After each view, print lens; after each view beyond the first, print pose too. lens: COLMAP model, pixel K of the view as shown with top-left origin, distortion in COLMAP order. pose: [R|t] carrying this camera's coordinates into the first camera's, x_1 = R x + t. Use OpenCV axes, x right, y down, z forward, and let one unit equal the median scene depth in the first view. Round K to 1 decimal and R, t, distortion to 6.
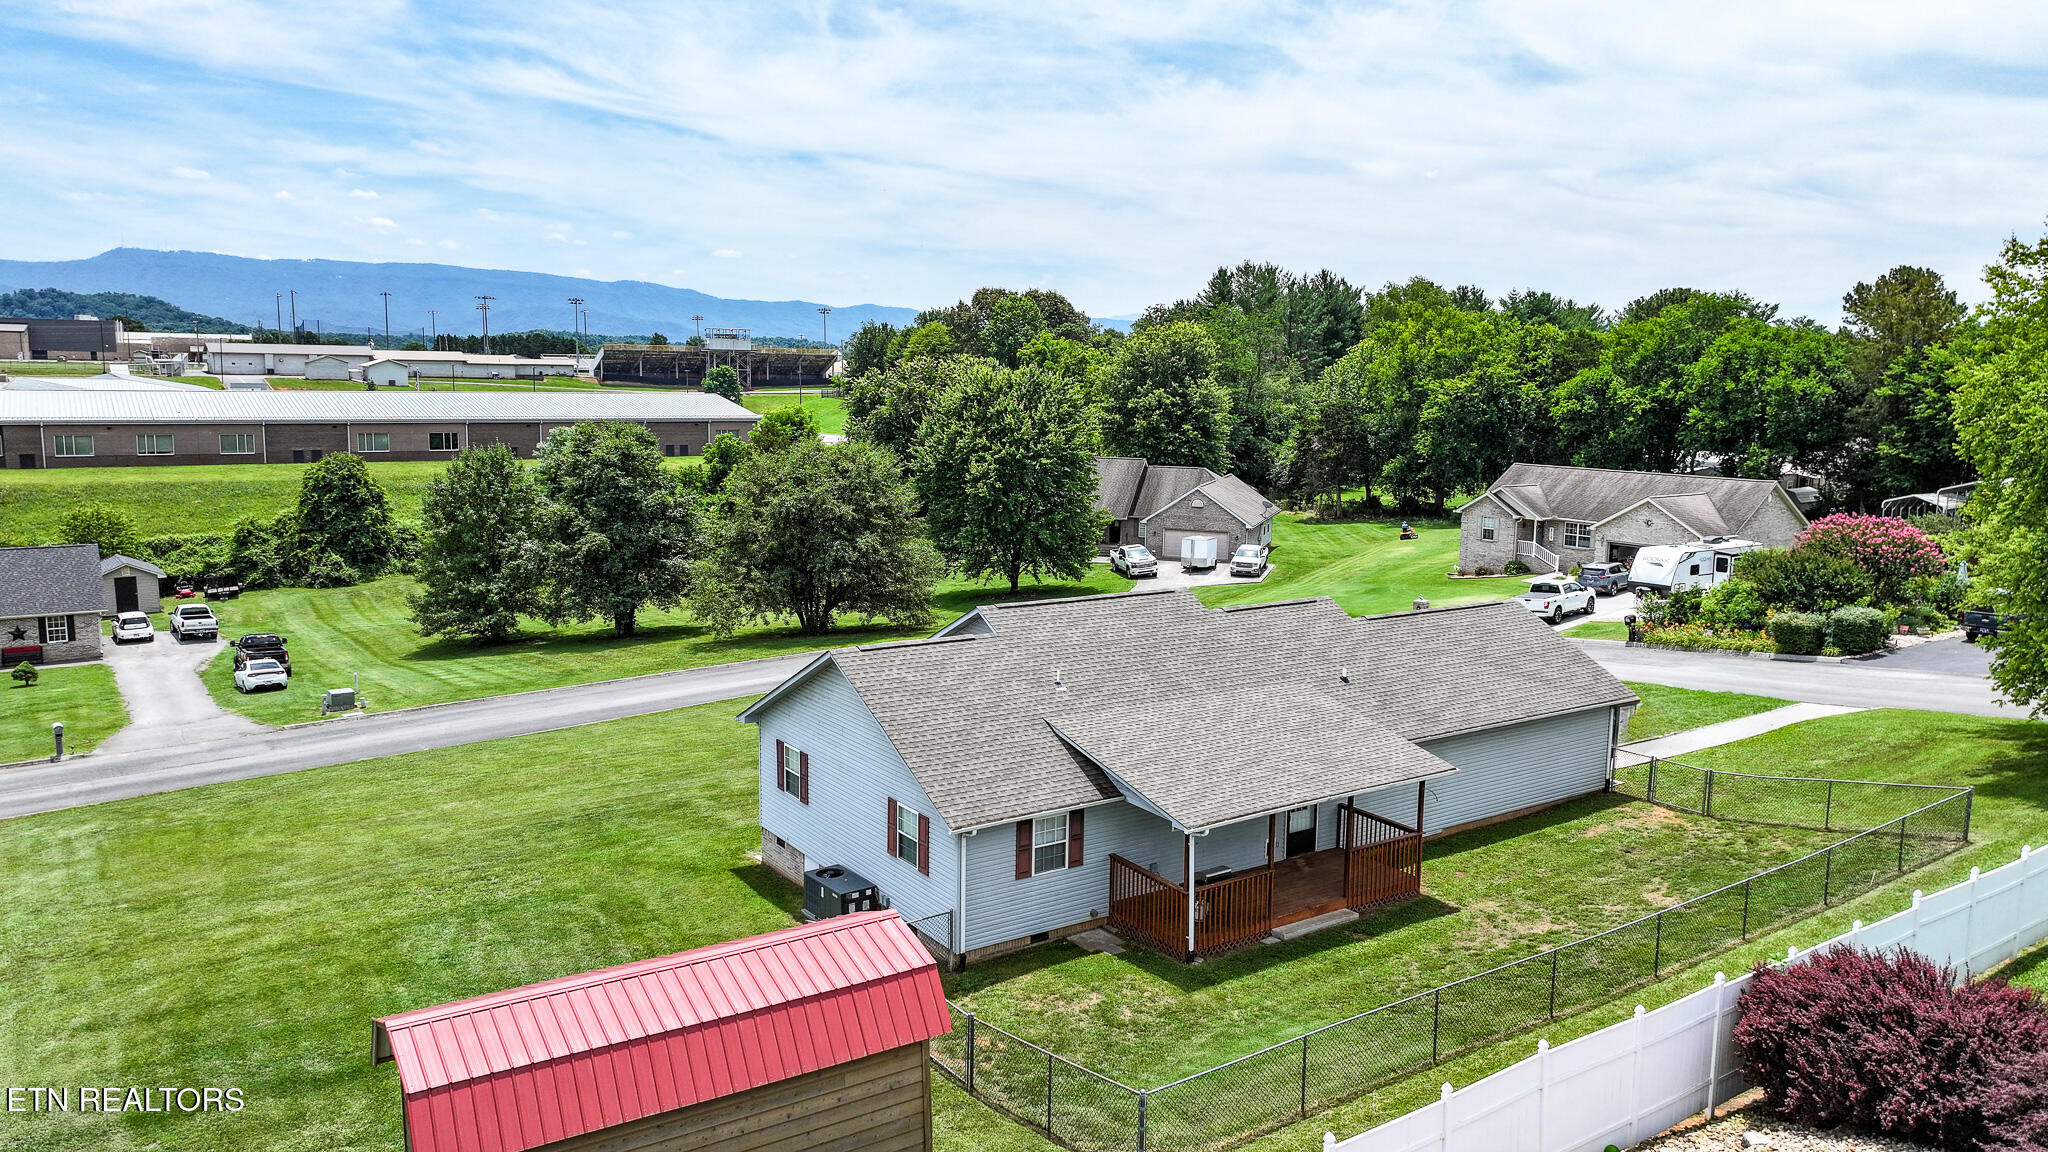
lens RADIAL K [[1442.3, 0, 1032.6], [0, 1442.3, 575.6], [0, 0, 1]] dist [0.010011, 0.003058]
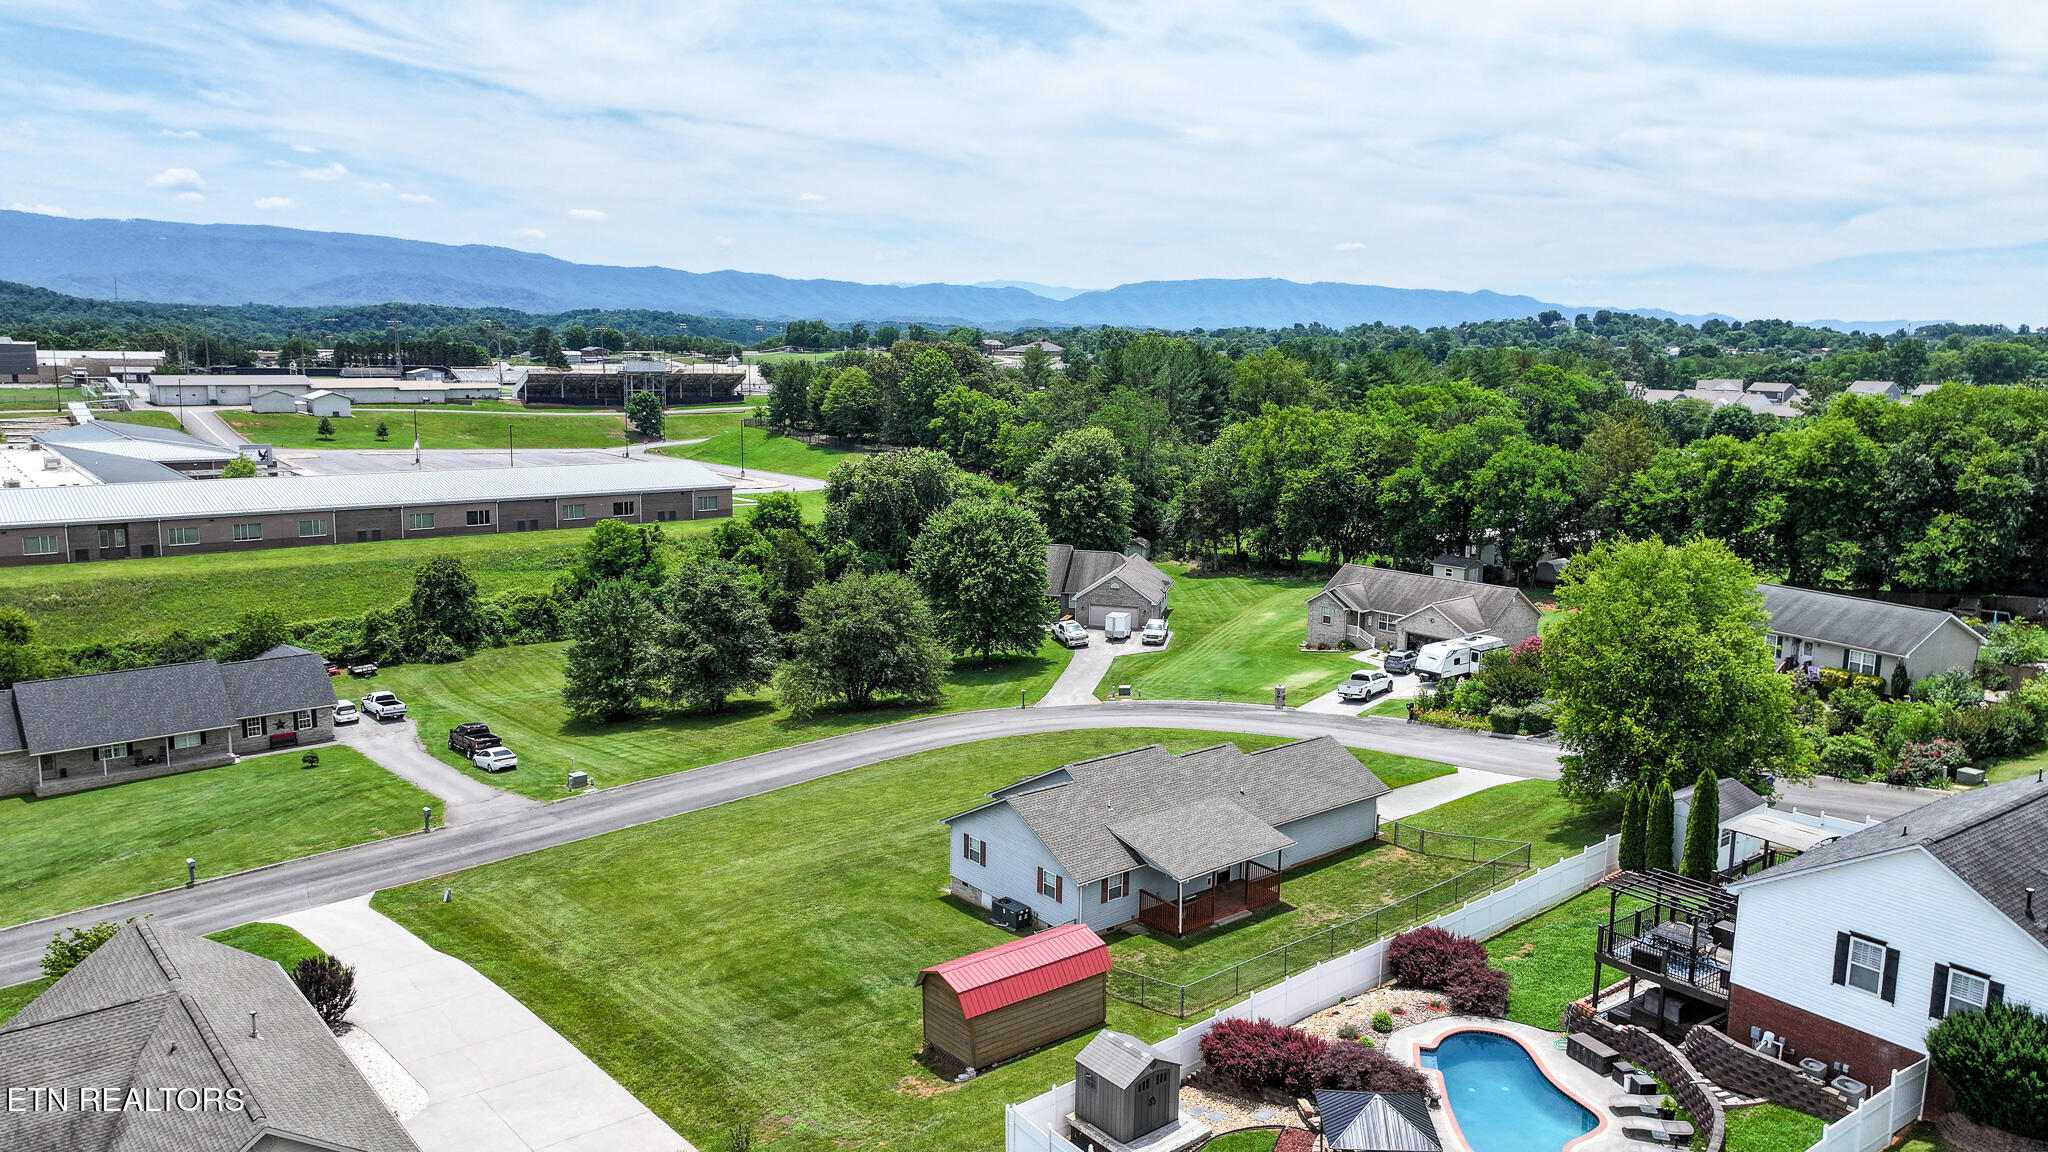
lens RADIAL K [[1442.3, 0, 1032.6], [0, 1442.3, 575.6], [0, 0, 1]] dist [0.010011, 0.003058]
pose [[0.995705, -0.013890, 0.091537, -0.110703], [0.011765, 0.999650, 0.023716, -0.123122], [-0.091834, -0.022537, 0.995519, -0.421005]]
